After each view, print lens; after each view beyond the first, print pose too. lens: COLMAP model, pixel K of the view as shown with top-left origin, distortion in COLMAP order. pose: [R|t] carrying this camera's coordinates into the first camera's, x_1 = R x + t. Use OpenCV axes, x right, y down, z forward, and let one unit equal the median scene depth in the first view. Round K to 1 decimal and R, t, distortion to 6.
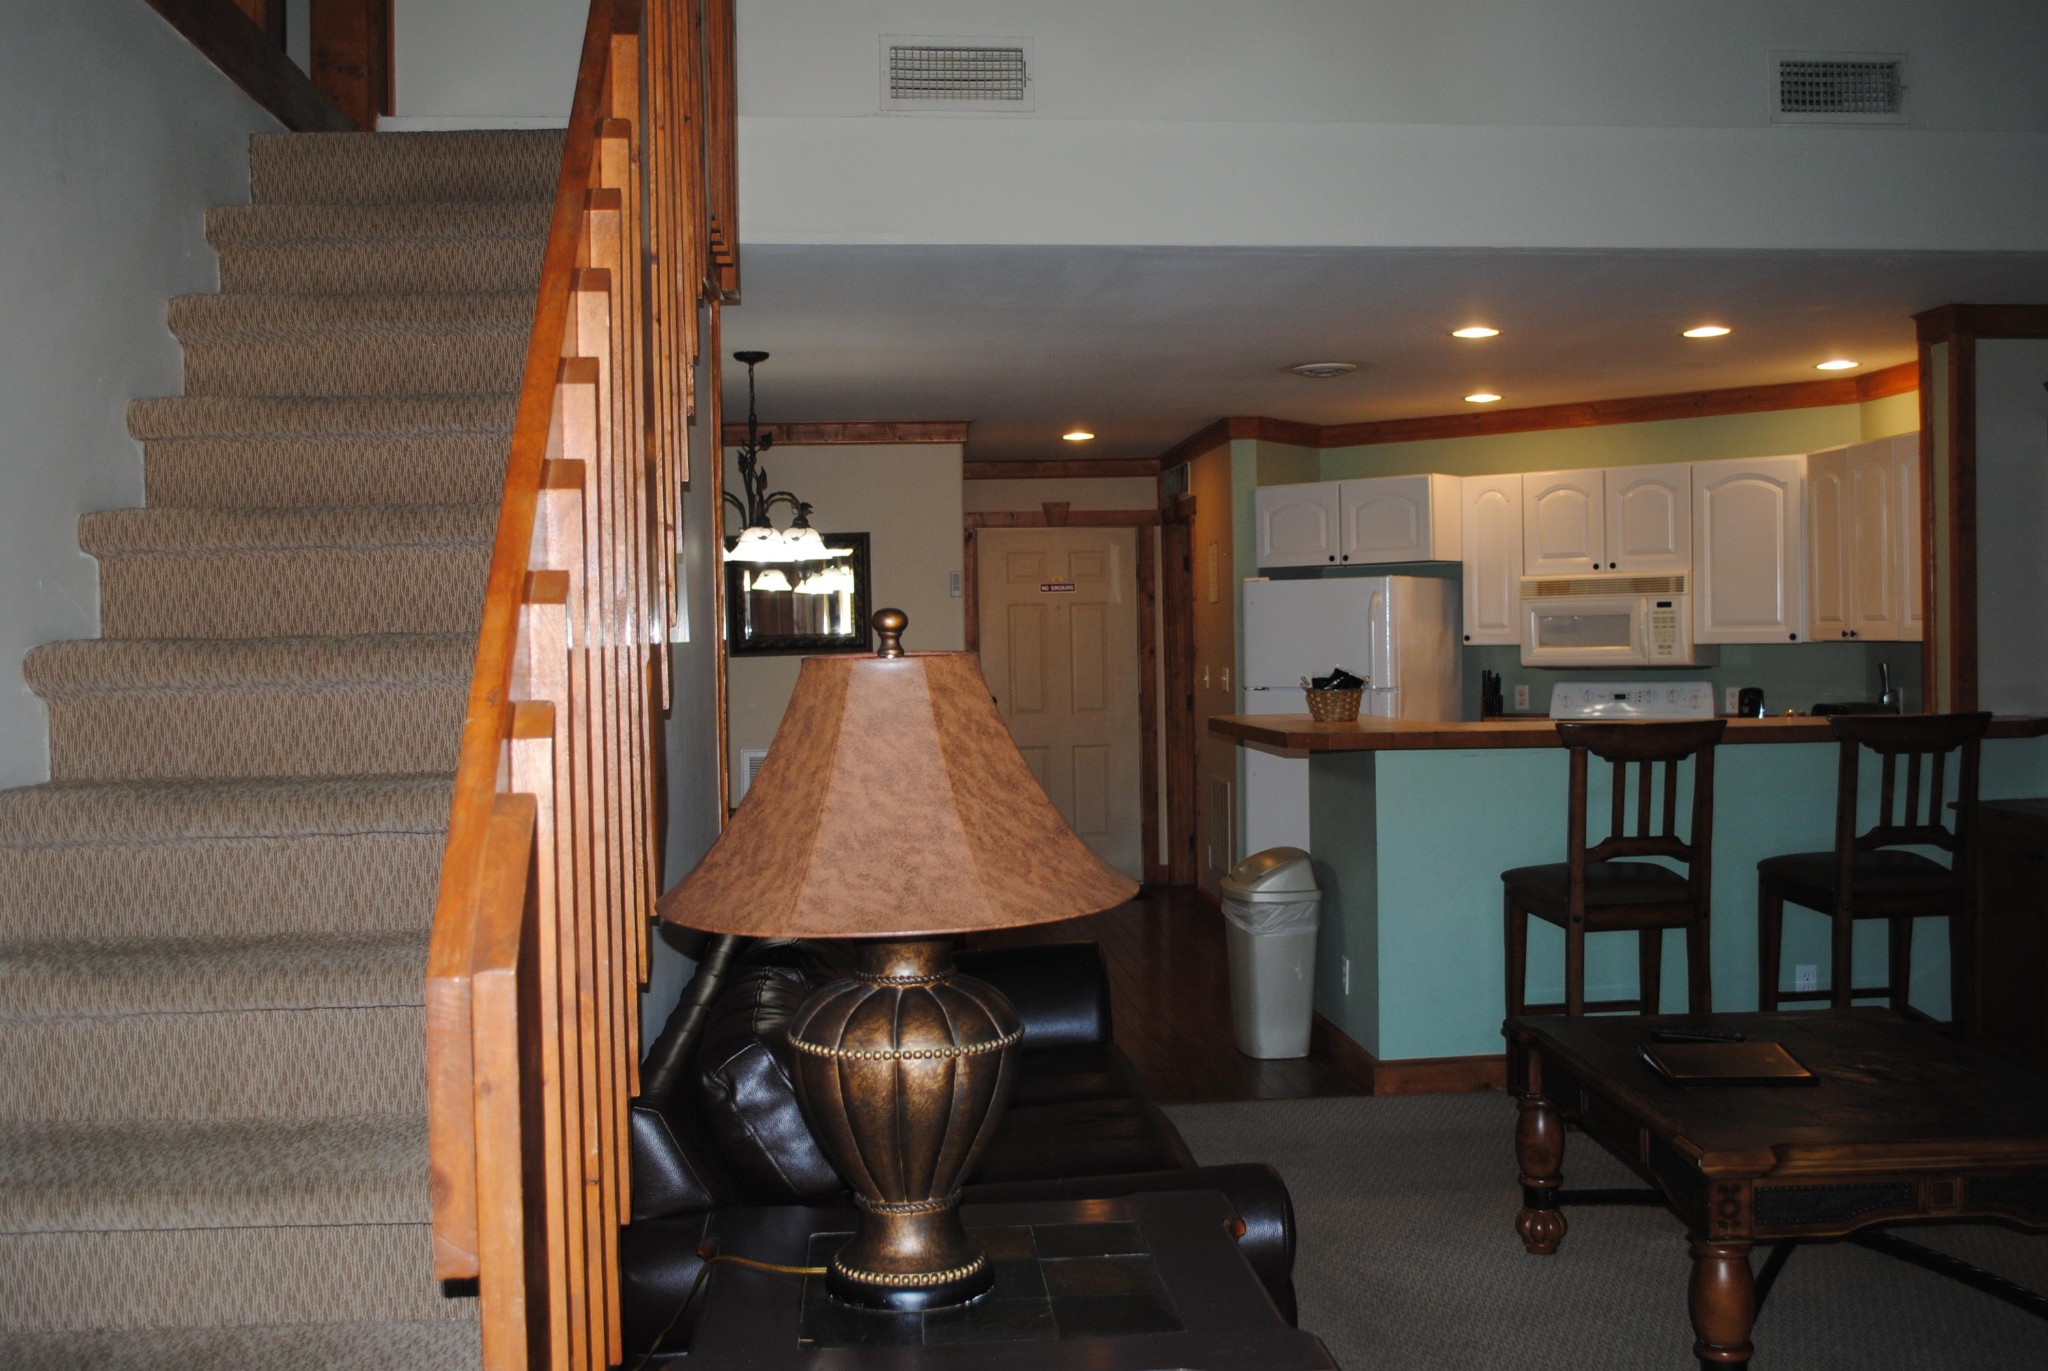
lens RADIAL K [[1952.6, 0, 1024.0], [0, 1952.6, 685.5], [0, 0, 1]] dist [0.000465, -0.151367]
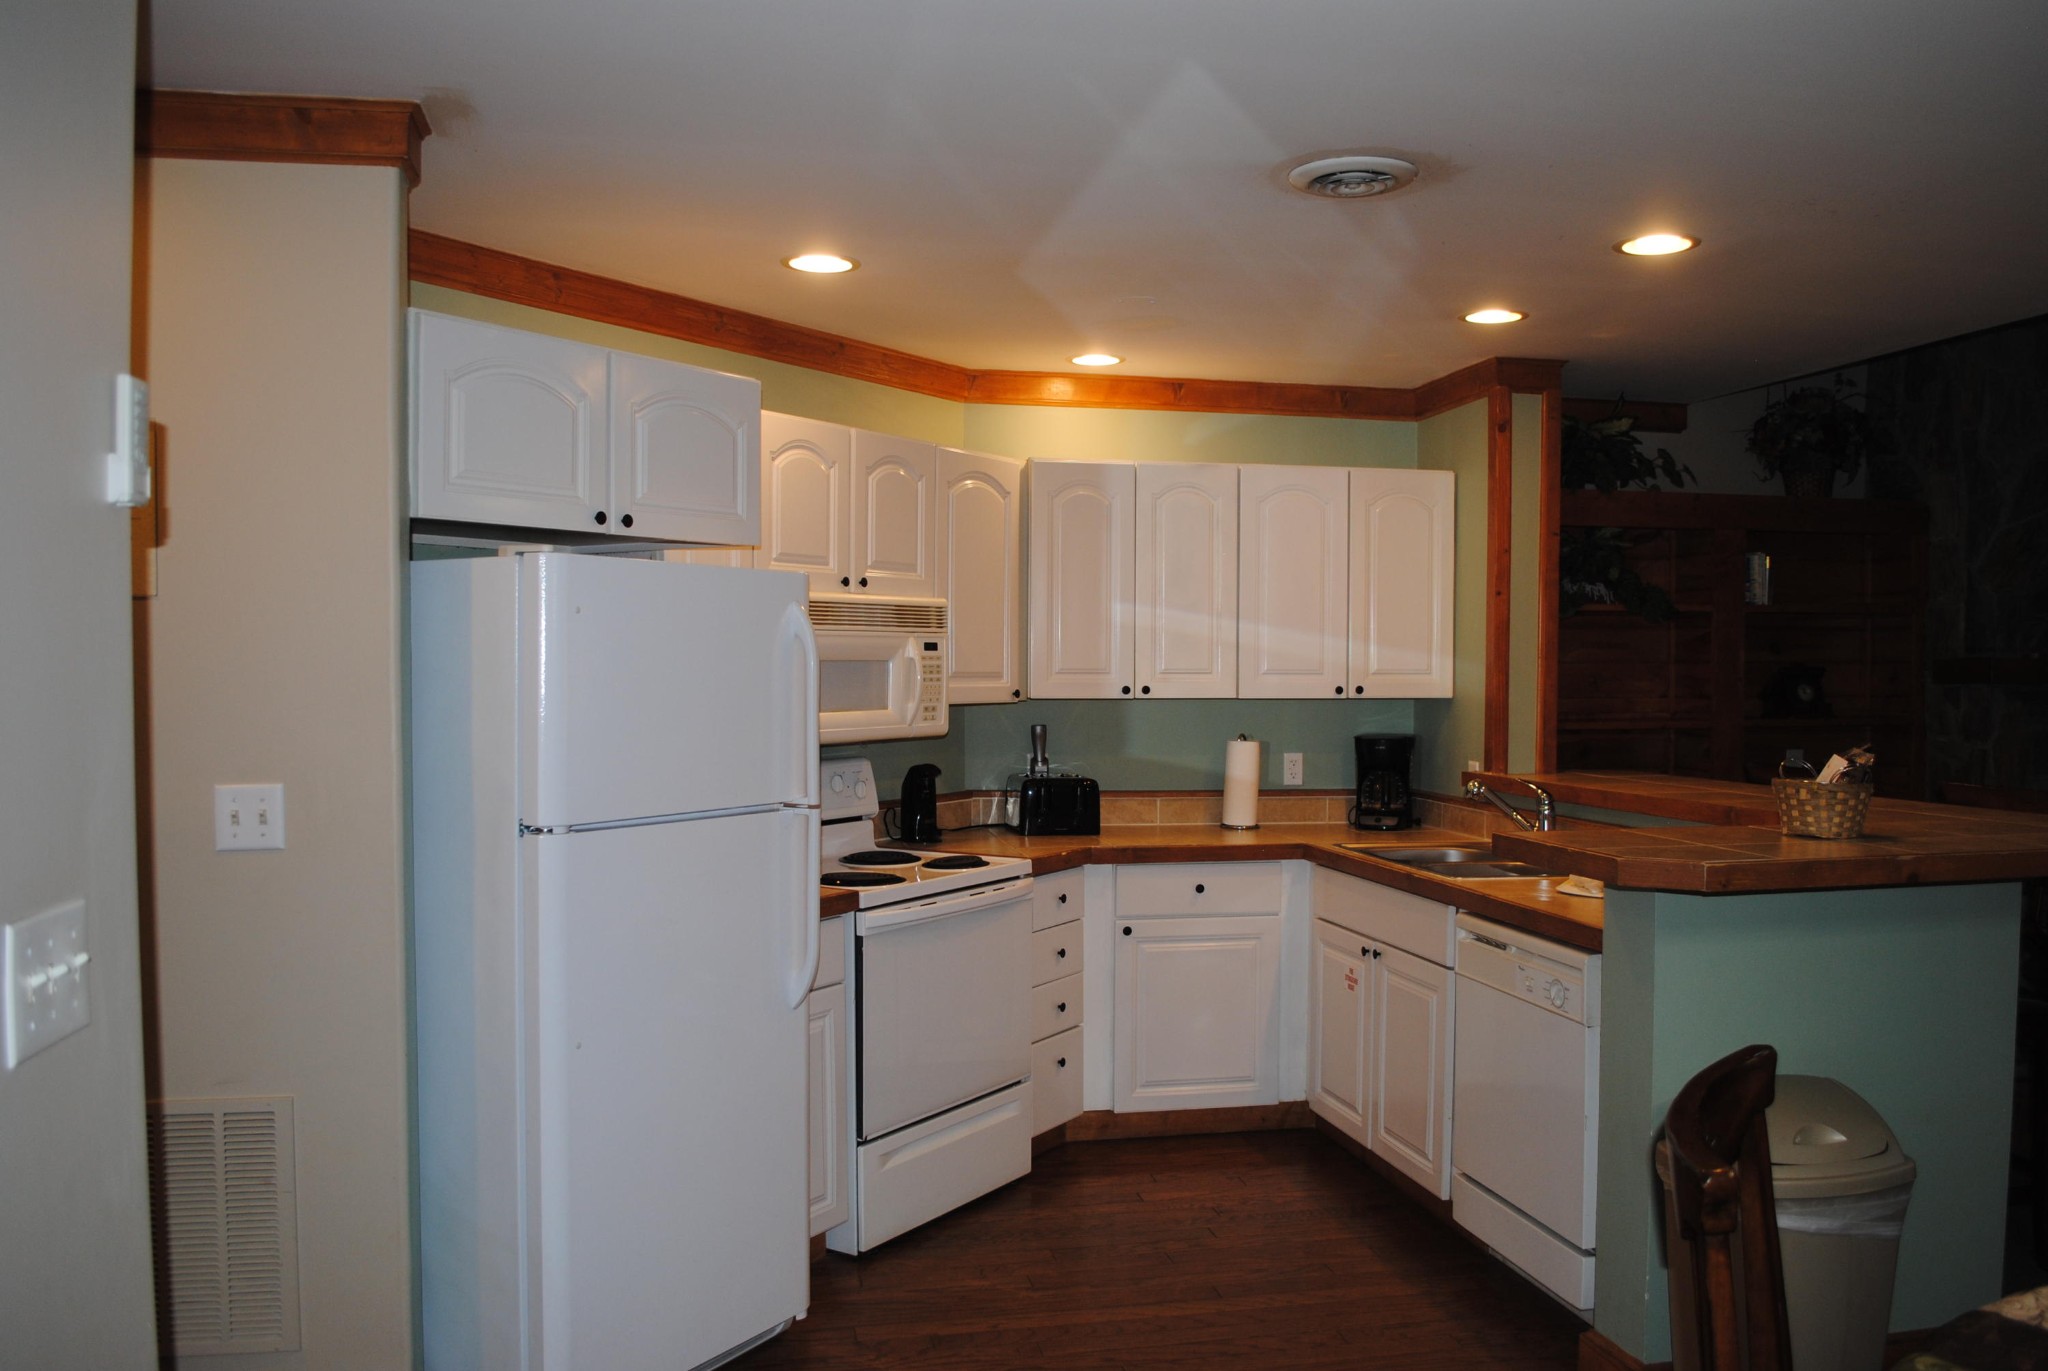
lens RADIAL K [[1620.0, 0, 1032.7], [0, 1620.0, 687.1], [0, 0, 1]] dist [-0.084712, 0.001807]
pose [[-0.118665, 0.000415, 0.992934, -0.234232], [0.020828, 0.999781, 0.002071, -0.028032], [-0.992716, 0.020927, -0.118647, 1.035863]]
